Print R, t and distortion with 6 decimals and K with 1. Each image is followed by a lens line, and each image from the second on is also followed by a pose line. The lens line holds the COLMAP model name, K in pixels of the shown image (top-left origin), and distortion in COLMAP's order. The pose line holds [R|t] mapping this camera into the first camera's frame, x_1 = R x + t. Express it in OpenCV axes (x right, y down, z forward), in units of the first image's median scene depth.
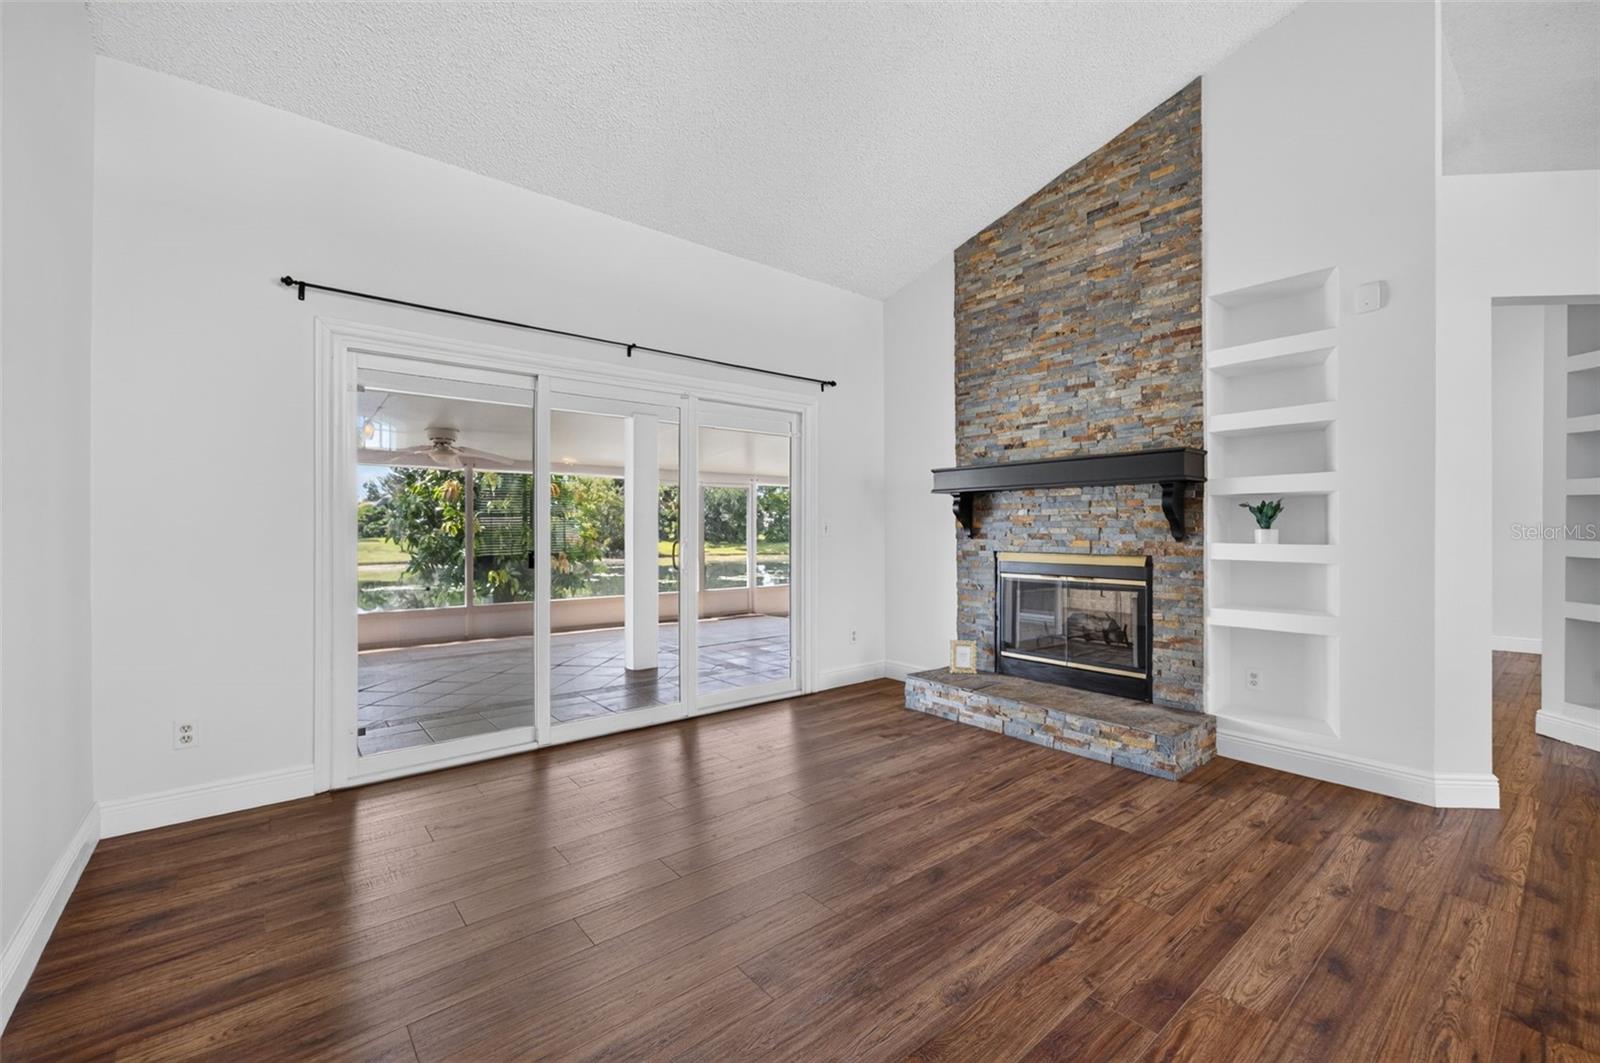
lens RADIAL K [[645.2, 0, 798.6], [0, 645.2, 531.2], [0, 0, 1]] dist [-0.007174, 0.004093]
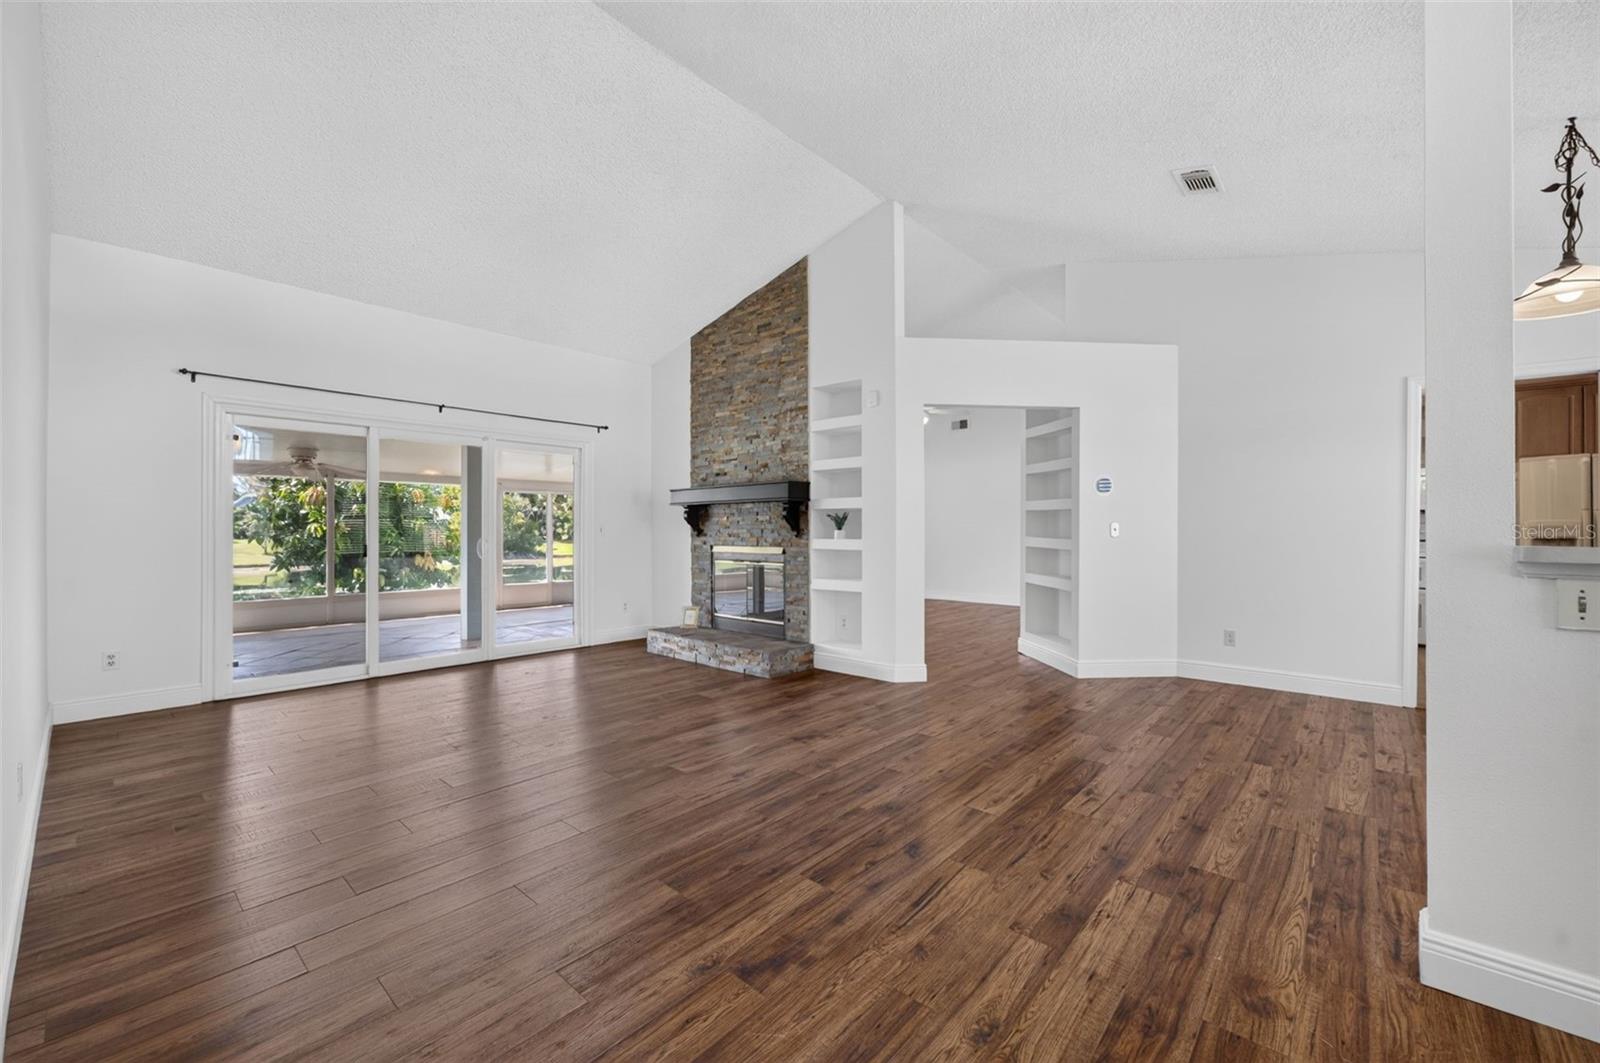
lens RADIAL K [[645.2, 0, 807.4], [0, 645.2, 527.9], [0, 0, 1]] dist [-0.007174, 0.004093]
pose [[0.989147, -0.000569, 0.146927, 0.334797], [0.001468, 0.999981, -0.006010, 0.000674], [-0.146921, 0.006160, 0.989129, -0.543145]]
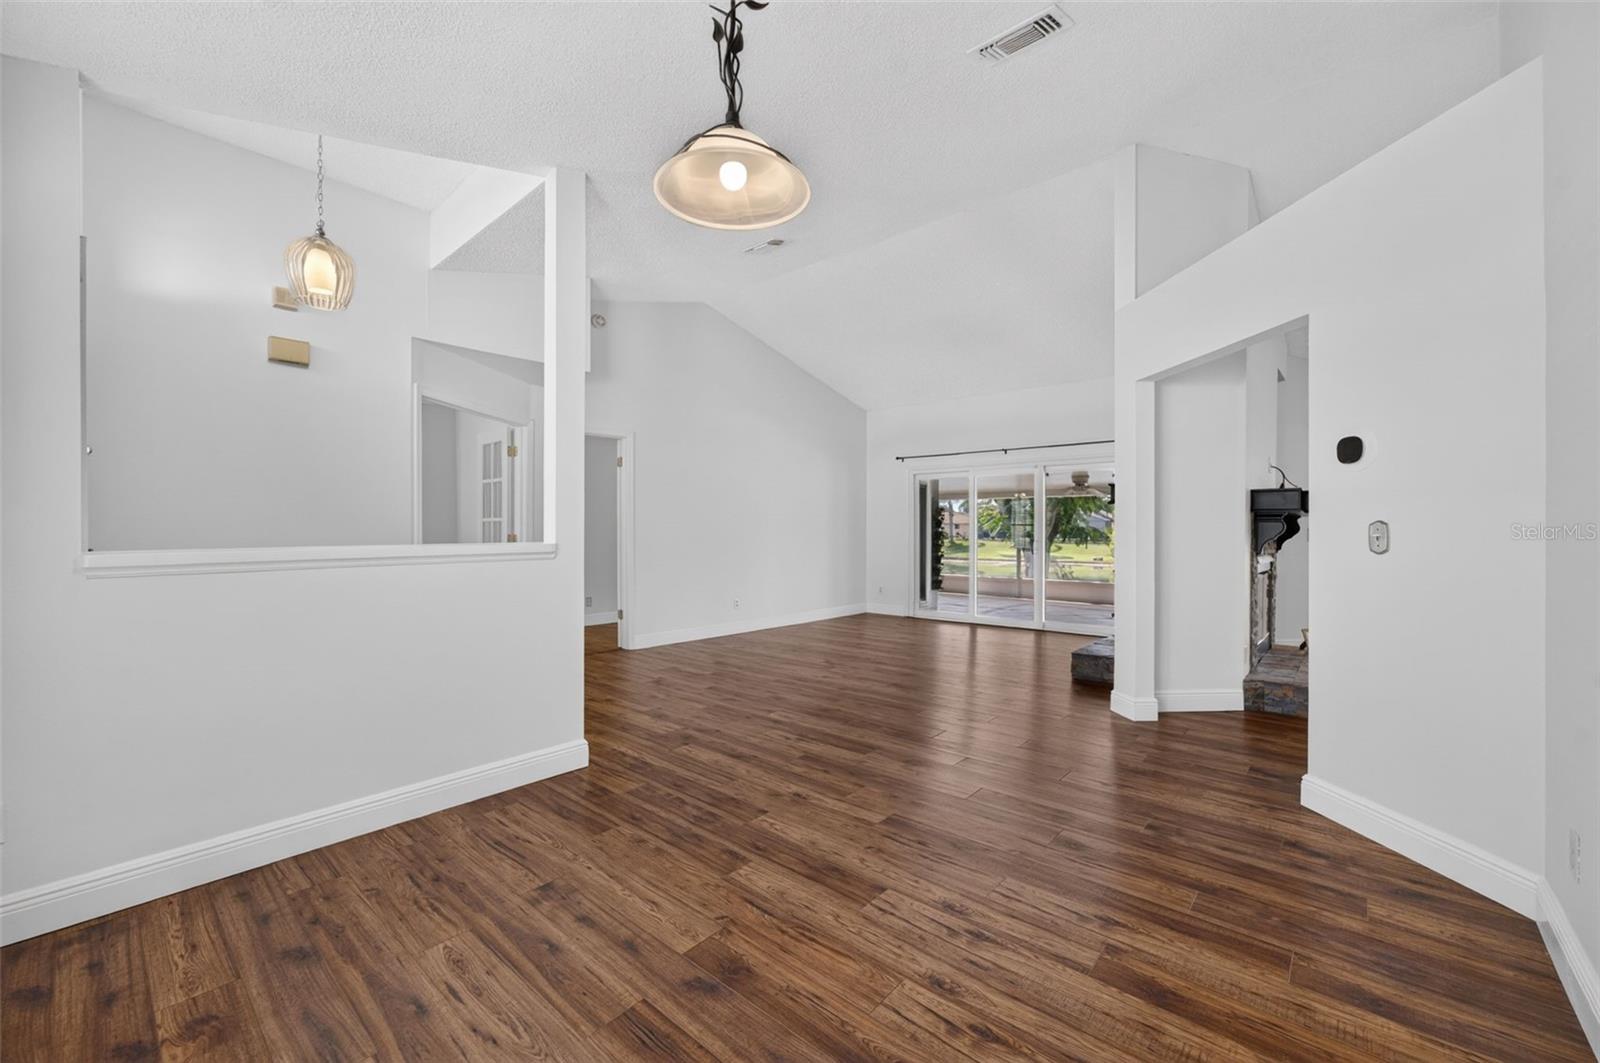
lens RADIAL K [[645.2, 0, 799.2], [0, 645.2, 533.5], [0, 0, 1]] dist [-0.007174, 0.004093]
pose [[0.139905, 0.004667, -0.990154, 2.065314], [0.000649, 0.999988, 0.004805, -0.017131], [0.990165, -0.001315, 0.139900, 0.140964]]
